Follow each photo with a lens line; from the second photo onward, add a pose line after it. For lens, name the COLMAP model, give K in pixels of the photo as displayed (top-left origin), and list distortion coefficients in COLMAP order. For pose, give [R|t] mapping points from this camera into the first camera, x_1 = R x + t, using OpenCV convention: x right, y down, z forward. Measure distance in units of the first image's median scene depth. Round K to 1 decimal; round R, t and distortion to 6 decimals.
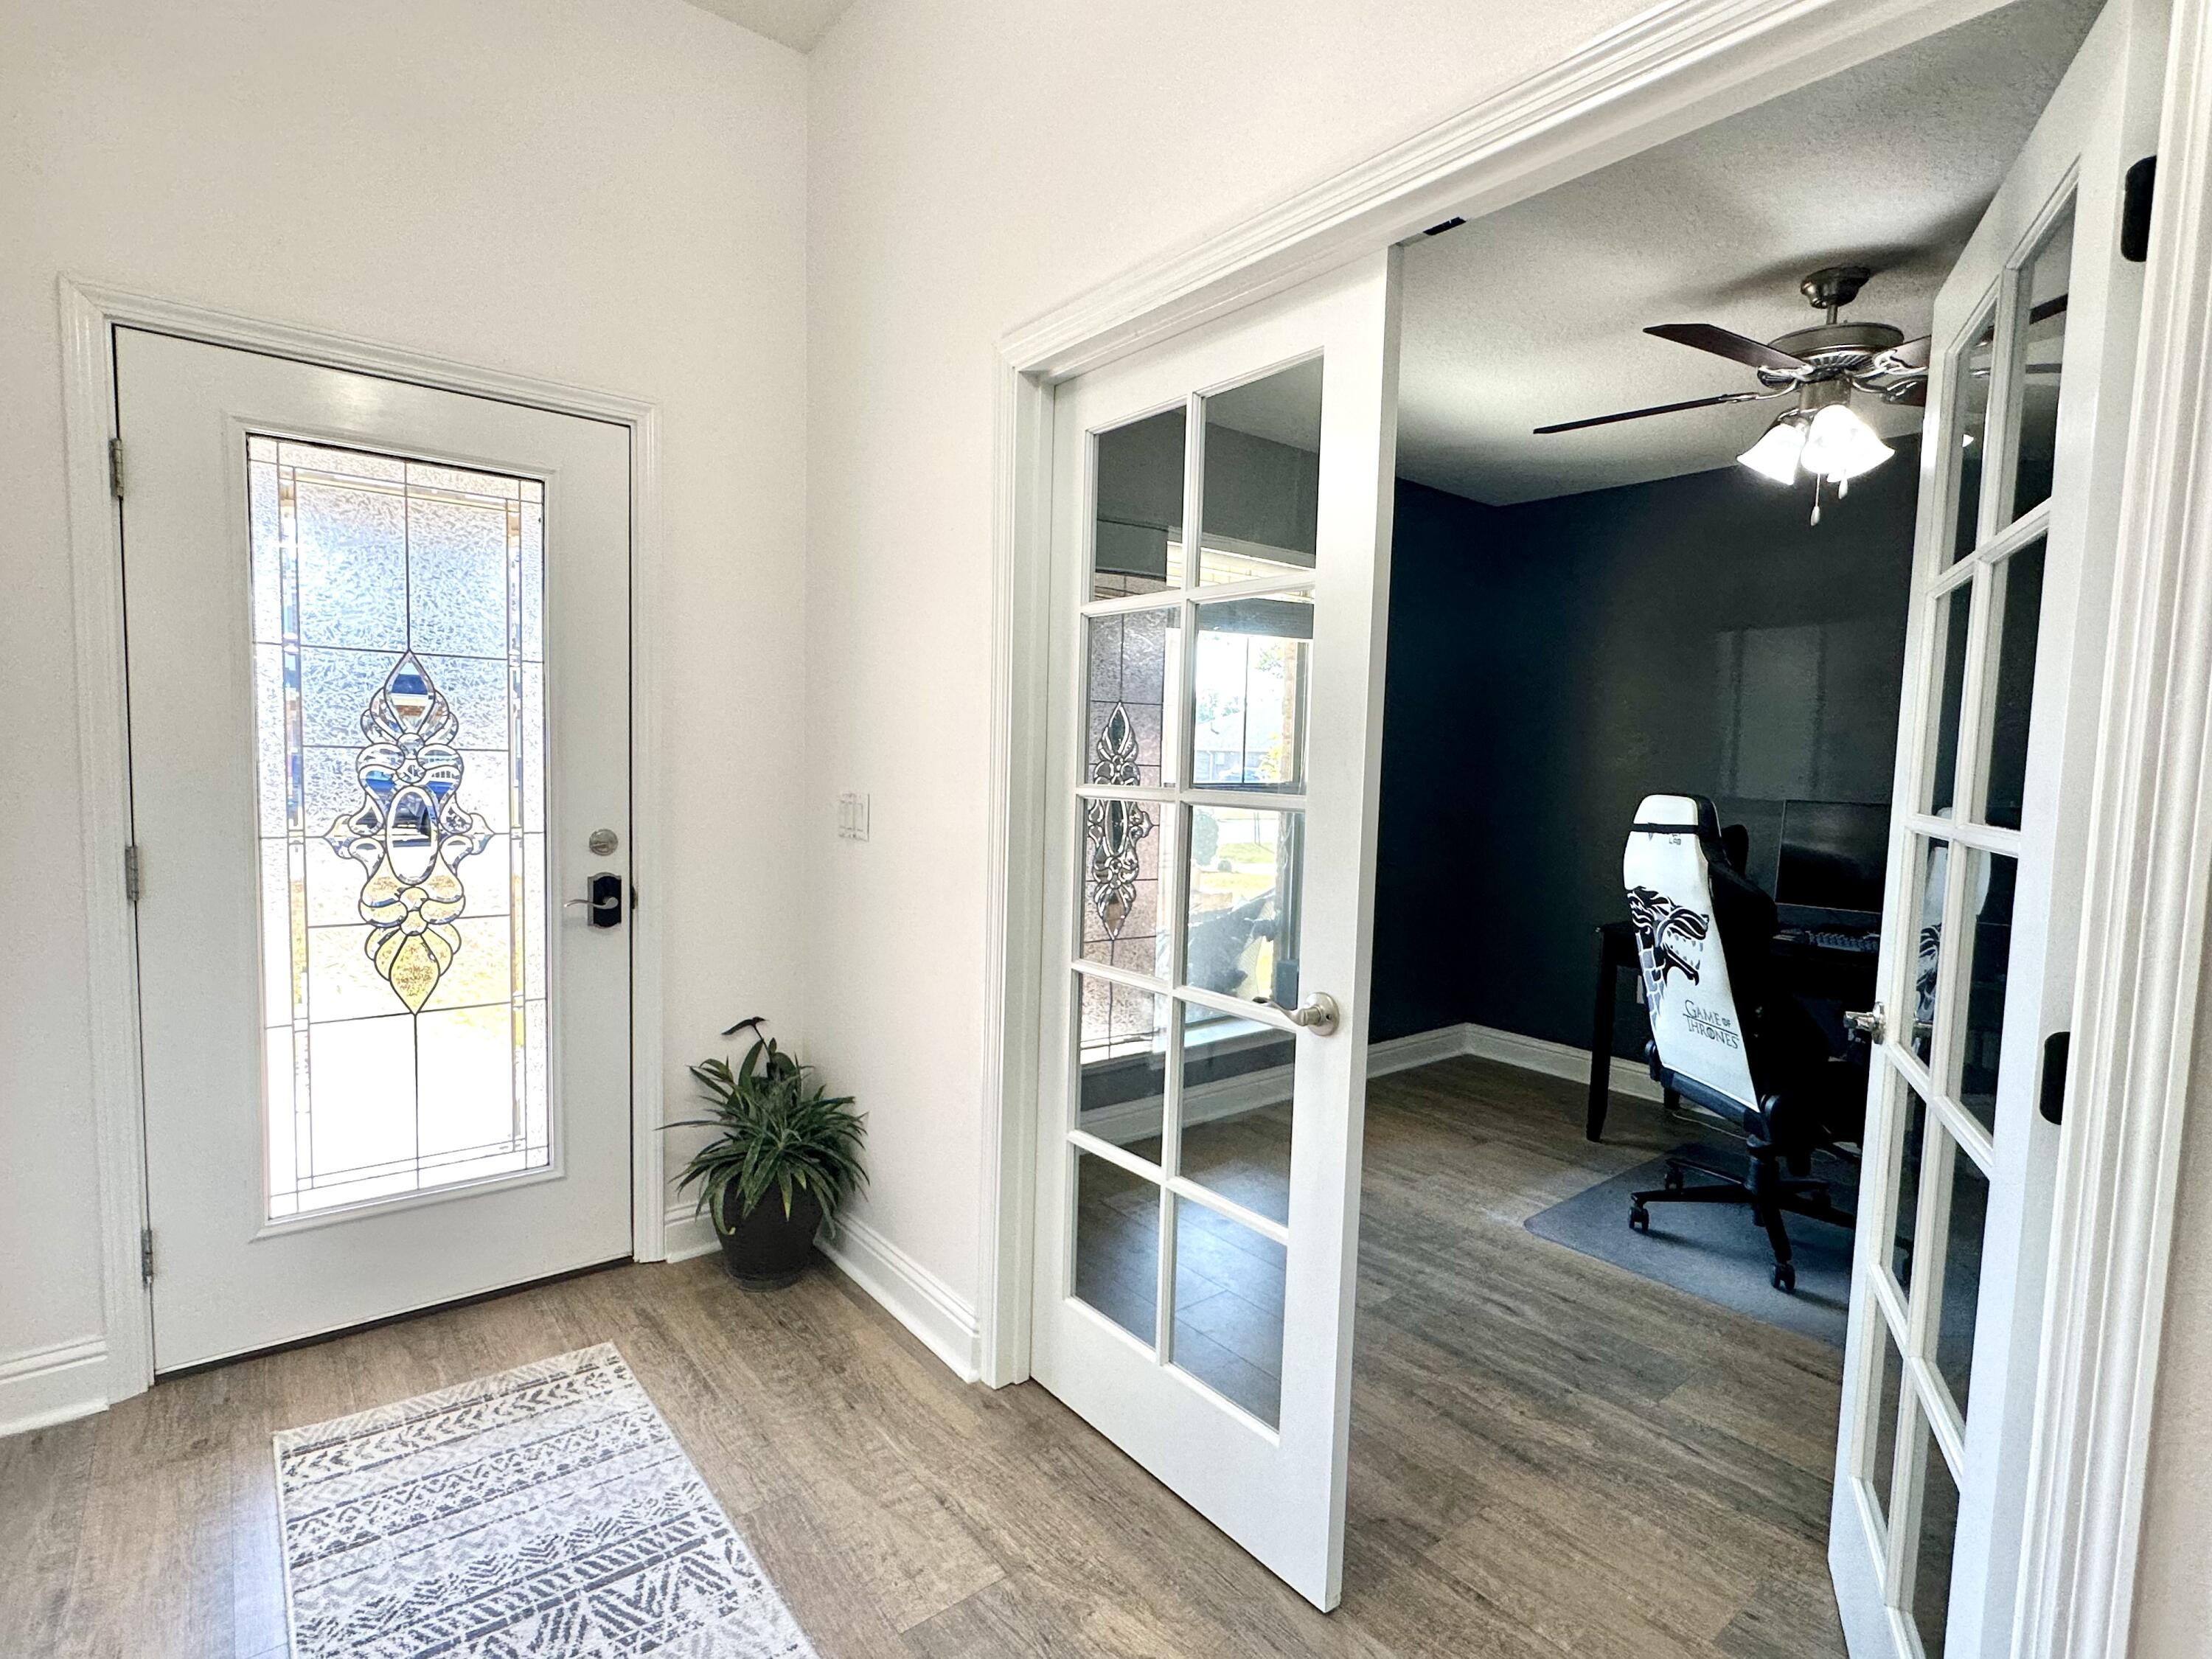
lens RADIAL K [[1098.6, 0, 1104.8], [0, 1098.6, 837.0], [0, 0, 1]] dist [0.000294, 0.000094]
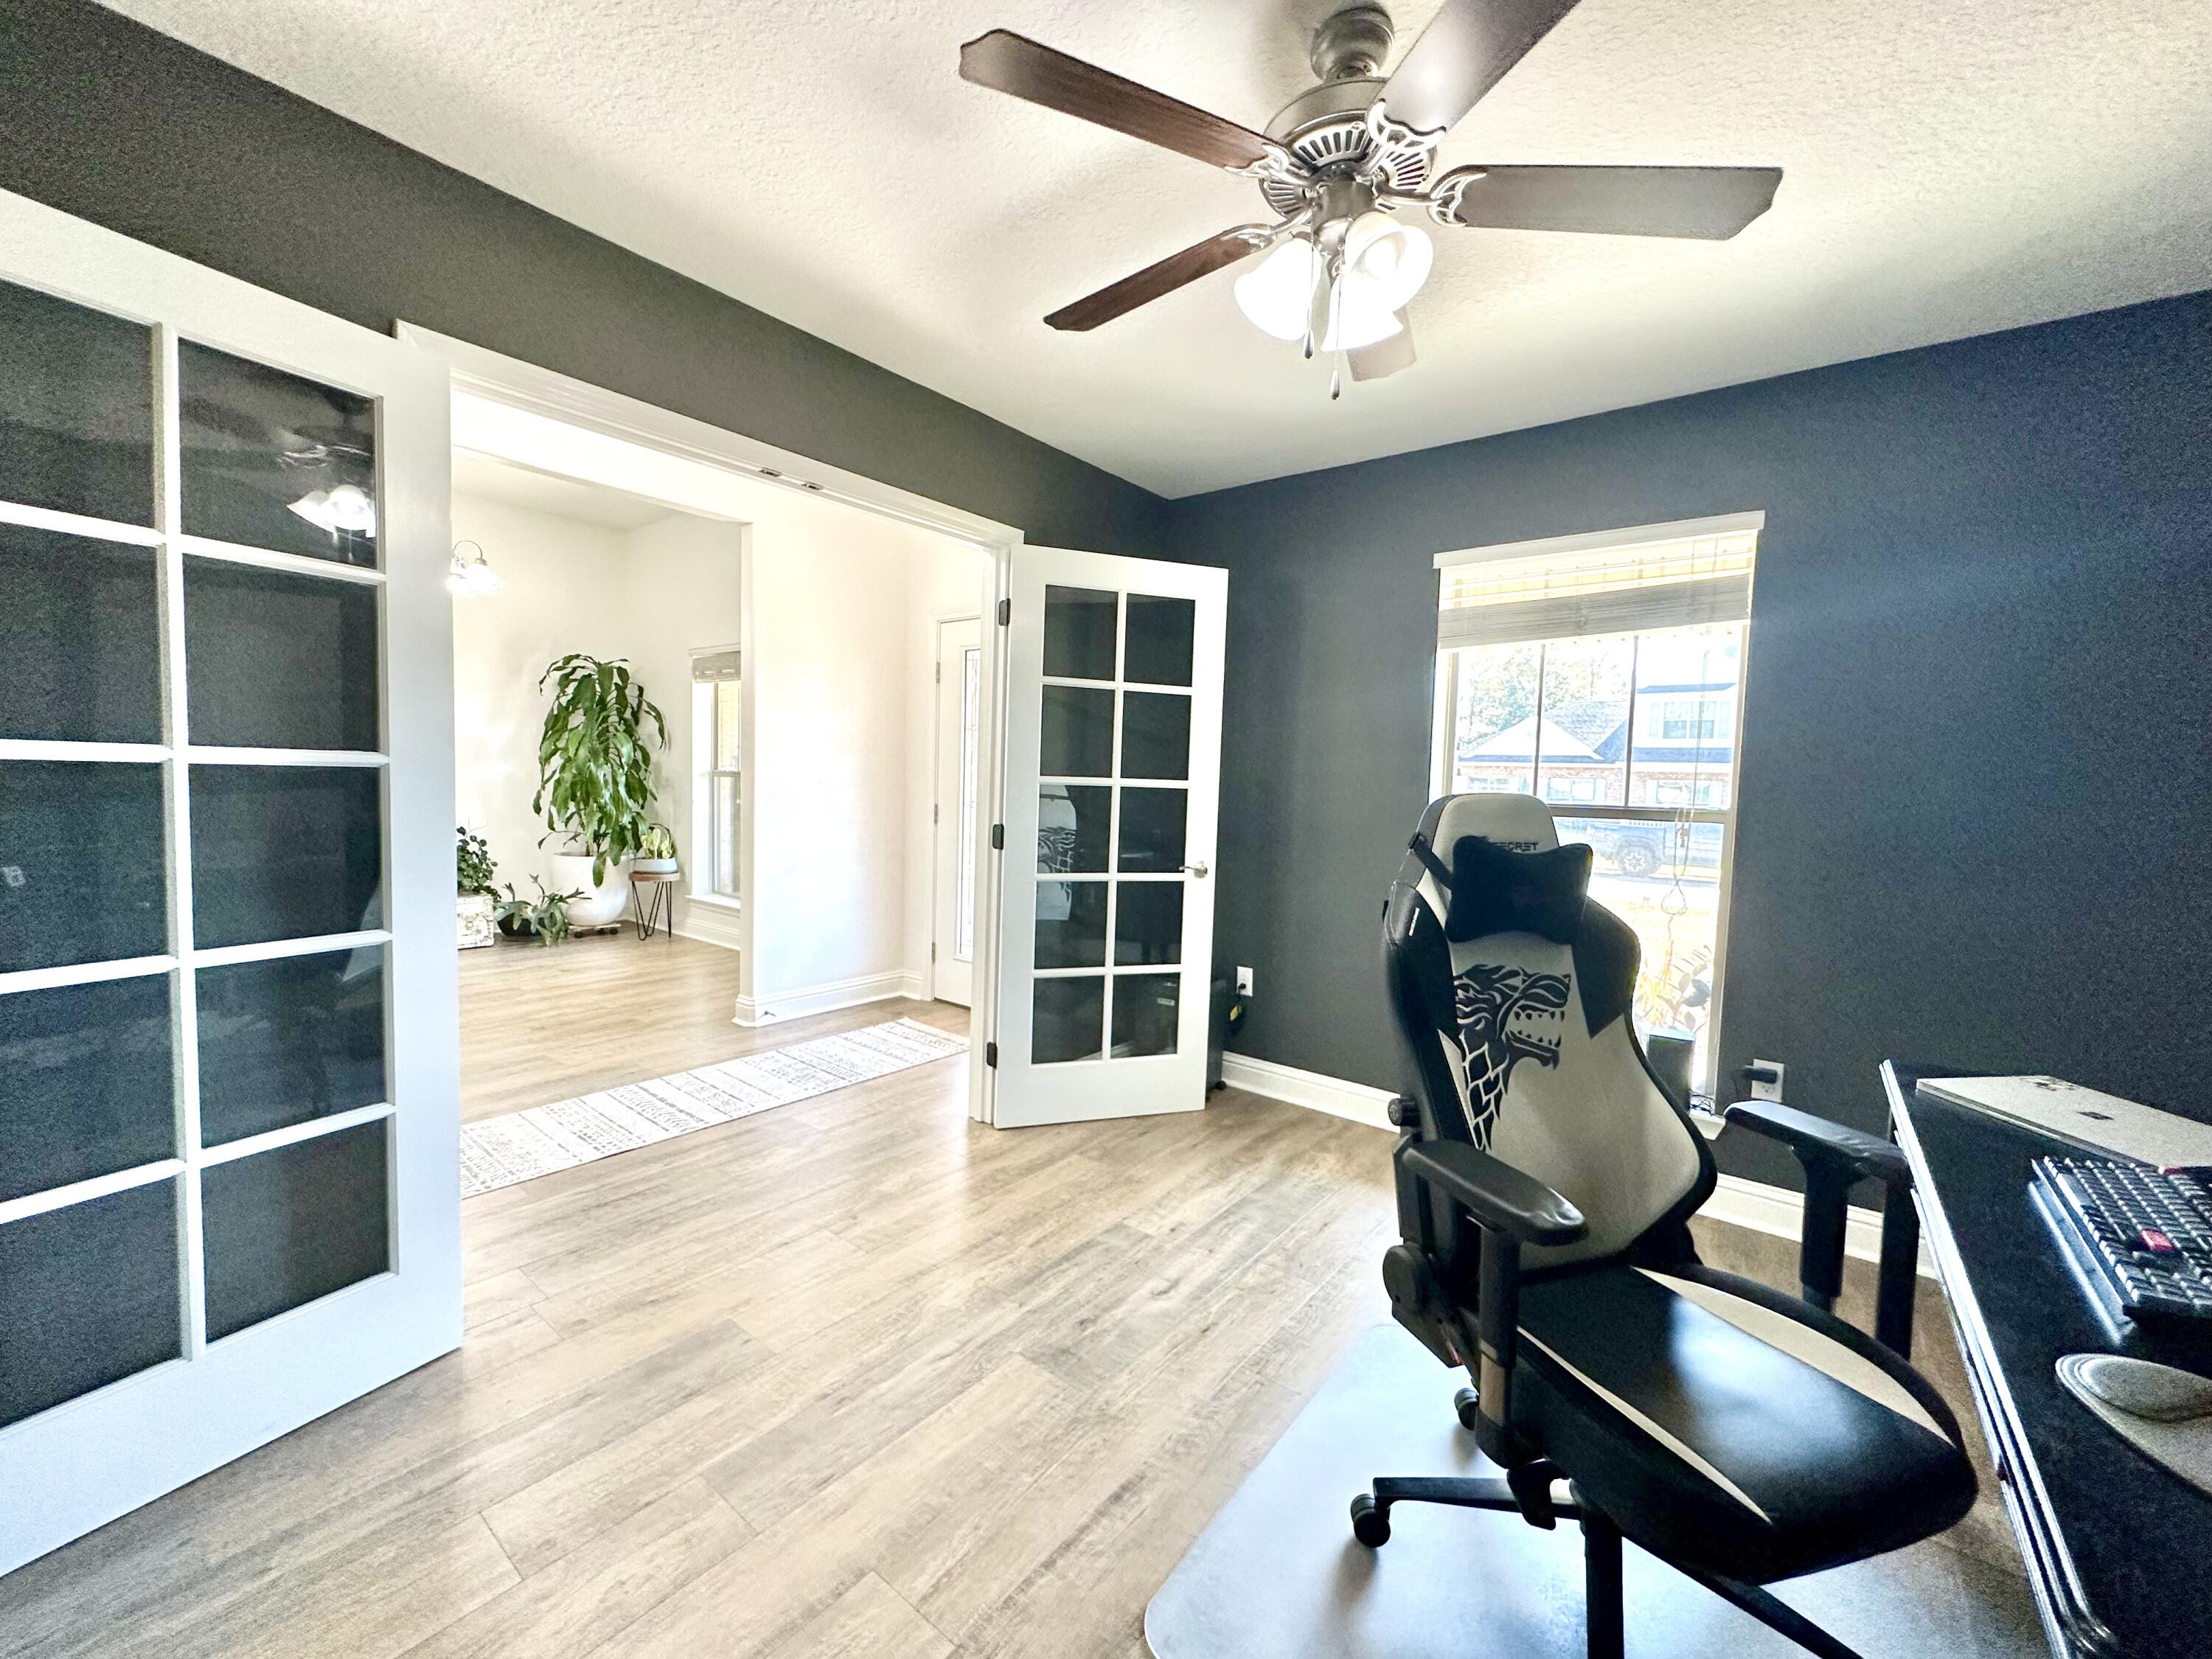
lens RADIAL K [[884.2, 0, 1108.4], [0, 884.2, 832.6], [0, 0, 1]] dist [-0.000554, 0.000064]
pose [[0.221380, 0.037578, -0.974463, 1.355524], [-0.099837, 0.994880, 0.015684, 0.000081], [0.970064, 0.093816, 0.223998, 0.871148]]
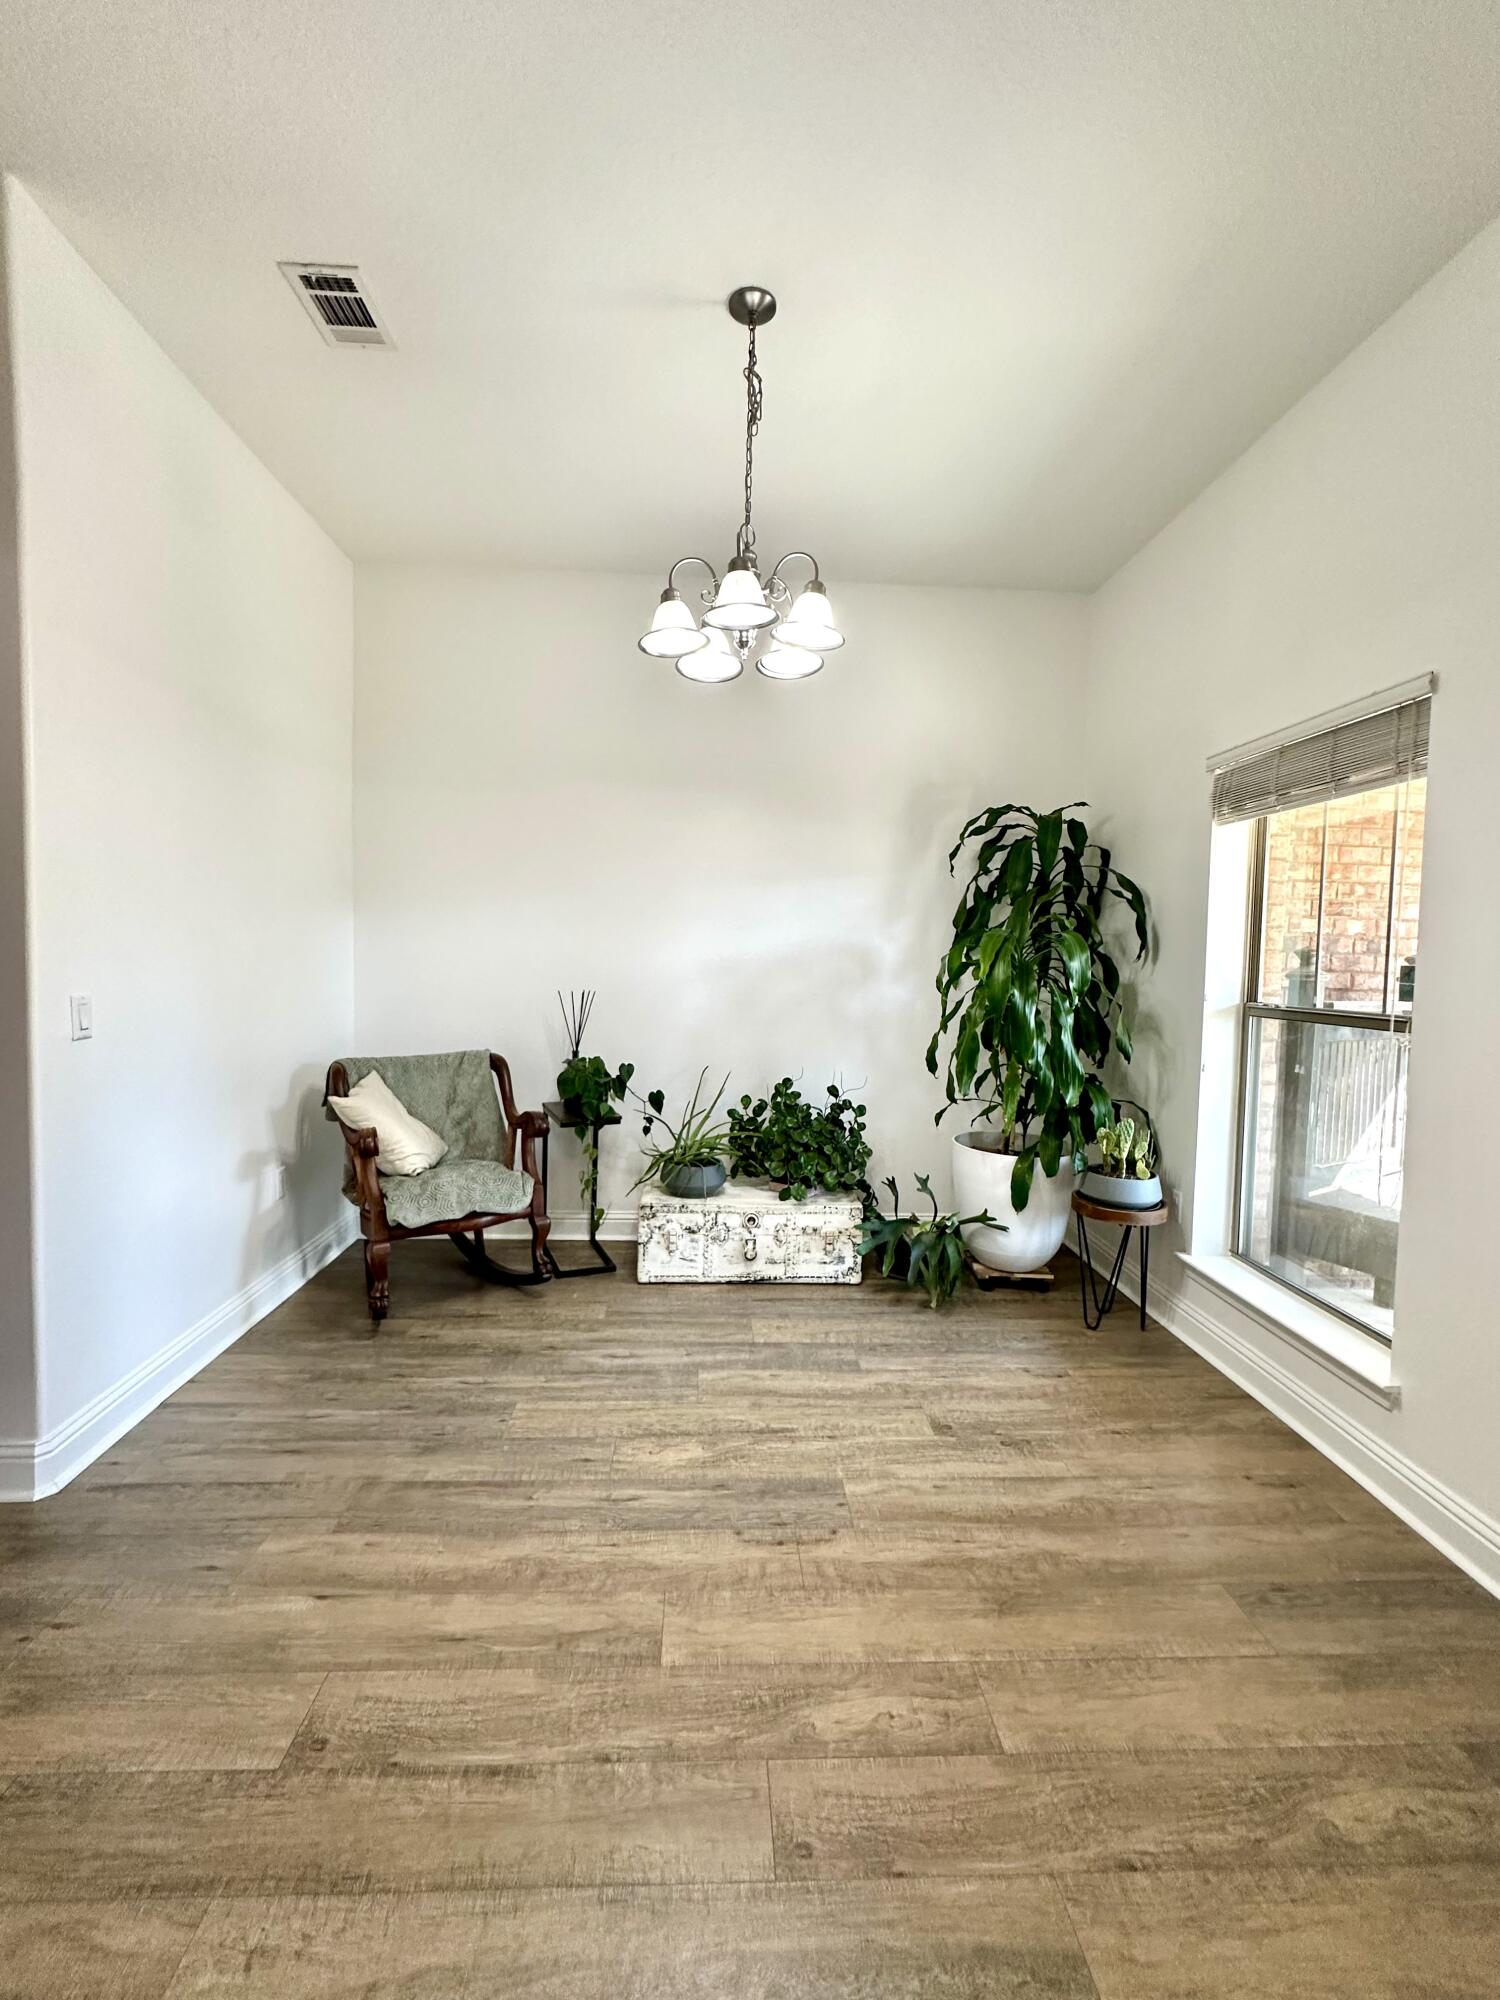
lens RADIAL K [[859.9, 0, 747.9], [0, 859.9, 1001.0], [0, 0, 1]] dist [-0.001417, 0.000622]
pose [[-0.592368, 0.001912, -0.805665, -0.217373], [-0.100939, 0.991942, 0.076570, -0.055805], [0.799320, 0.126681, -0.587401, 0.409076]]
